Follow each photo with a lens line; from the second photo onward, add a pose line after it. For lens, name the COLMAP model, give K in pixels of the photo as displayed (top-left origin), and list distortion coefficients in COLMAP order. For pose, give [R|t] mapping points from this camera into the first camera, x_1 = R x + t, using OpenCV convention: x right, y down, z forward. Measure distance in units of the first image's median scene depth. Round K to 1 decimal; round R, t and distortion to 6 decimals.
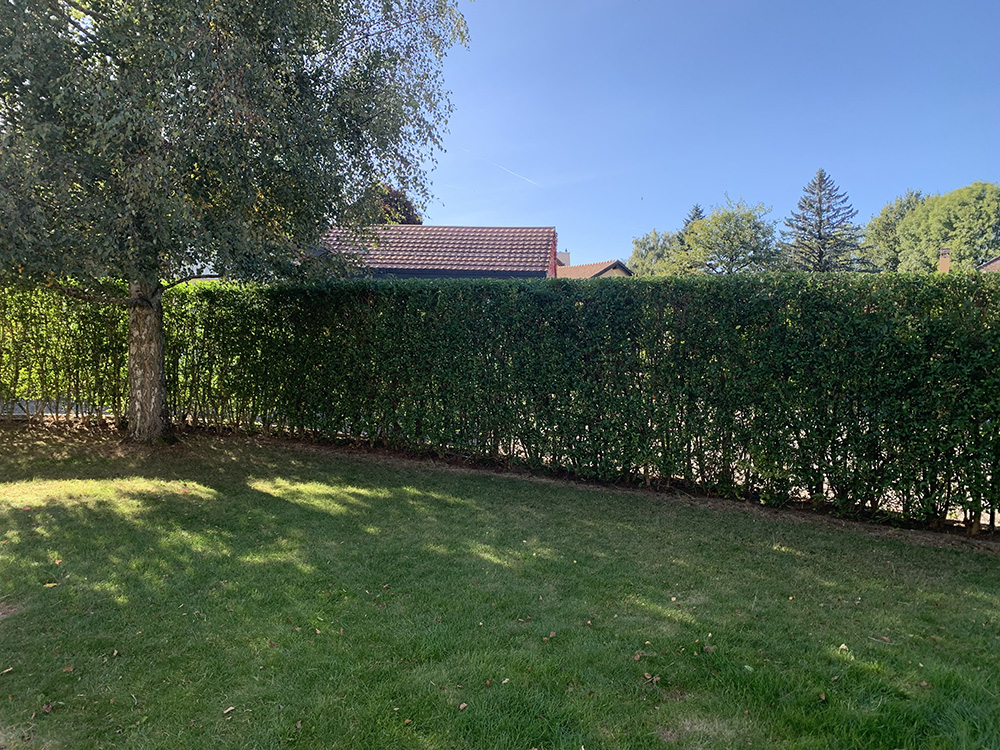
lens RADIAL K [[722.5, 0, 498.2], [0, 722.5, 367.7], [0, 0, 1]] dist [0.007265, -0.045305]
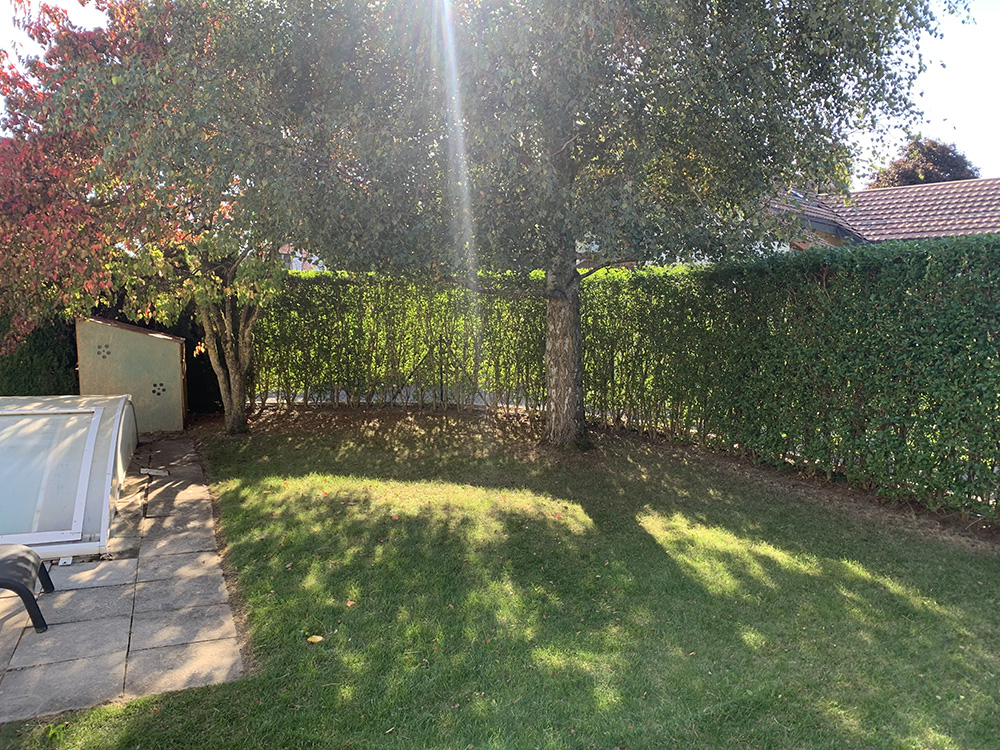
lens RADIAL K [[722.5, 0, 498.2], [0, 722.5, 367.7], [0, 0, 1]] dist [0.007265, -0.045305]
pose [[0.762996, 0.025440, -0.645903, 0.041008], [-0.010948, 0.999590, 0.026438, -0.020277], [0.646311, -0.013100, 0.762962, 0.255007]]
